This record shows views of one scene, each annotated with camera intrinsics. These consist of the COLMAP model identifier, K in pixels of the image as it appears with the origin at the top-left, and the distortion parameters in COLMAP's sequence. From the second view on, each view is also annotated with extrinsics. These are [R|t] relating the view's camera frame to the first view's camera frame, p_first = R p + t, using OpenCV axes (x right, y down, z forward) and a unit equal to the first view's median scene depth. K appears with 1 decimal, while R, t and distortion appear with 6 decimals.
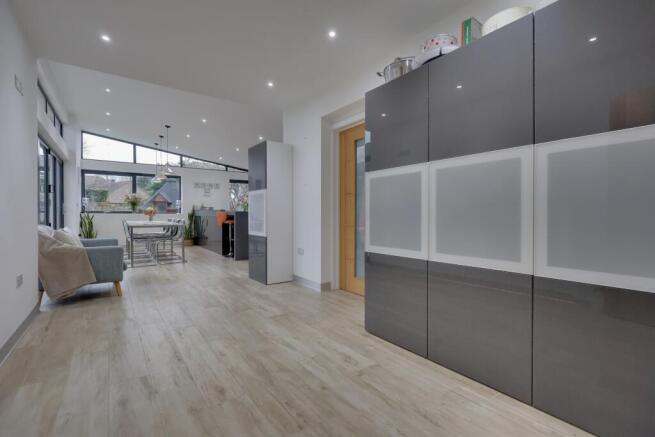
lens RADIAL K [[301.3, 0, 328.5], [0, 301.3, 216.9], [0, 0, 1]] dist [0.001026, 0.000505]
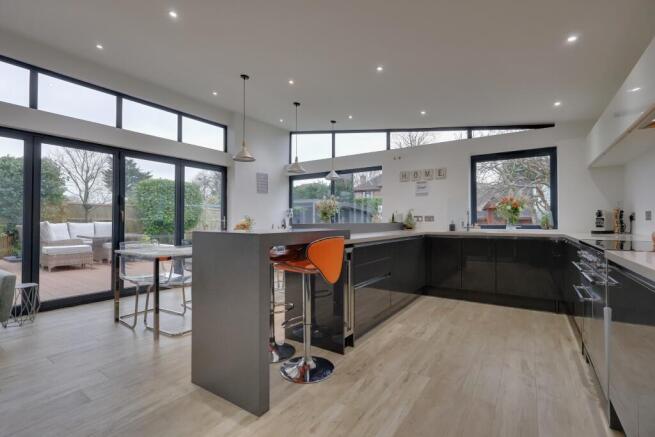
lens RADIAL K [[301.3, 0, 328.5], [0, 301.3, 216.9], [0, 0, 1]] dist [0.001026, 0.000505]
pose [[0.343775, -0.016991, -0.938898, 0.034153], [-0.008361, 0.999741, -0.021153, -0.018650], [0.939015, 0.015122, 0.343544, 0.680388]]
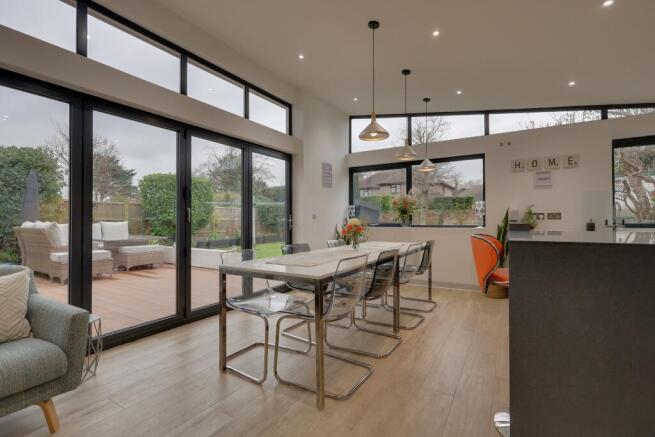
lens RADIAL K [[301.3, 0, 328.5], [0, 301.3, 216.9], [0, 0, 1]] dist [0.001026, 0.000505]
pose [[0.390452, -0.015136, -0.920499, -0.126277], [-0.002891, 0.999840, -0.017667, -0.018664], [0.920619, 0.009560, 0.390345, 0.555366]]
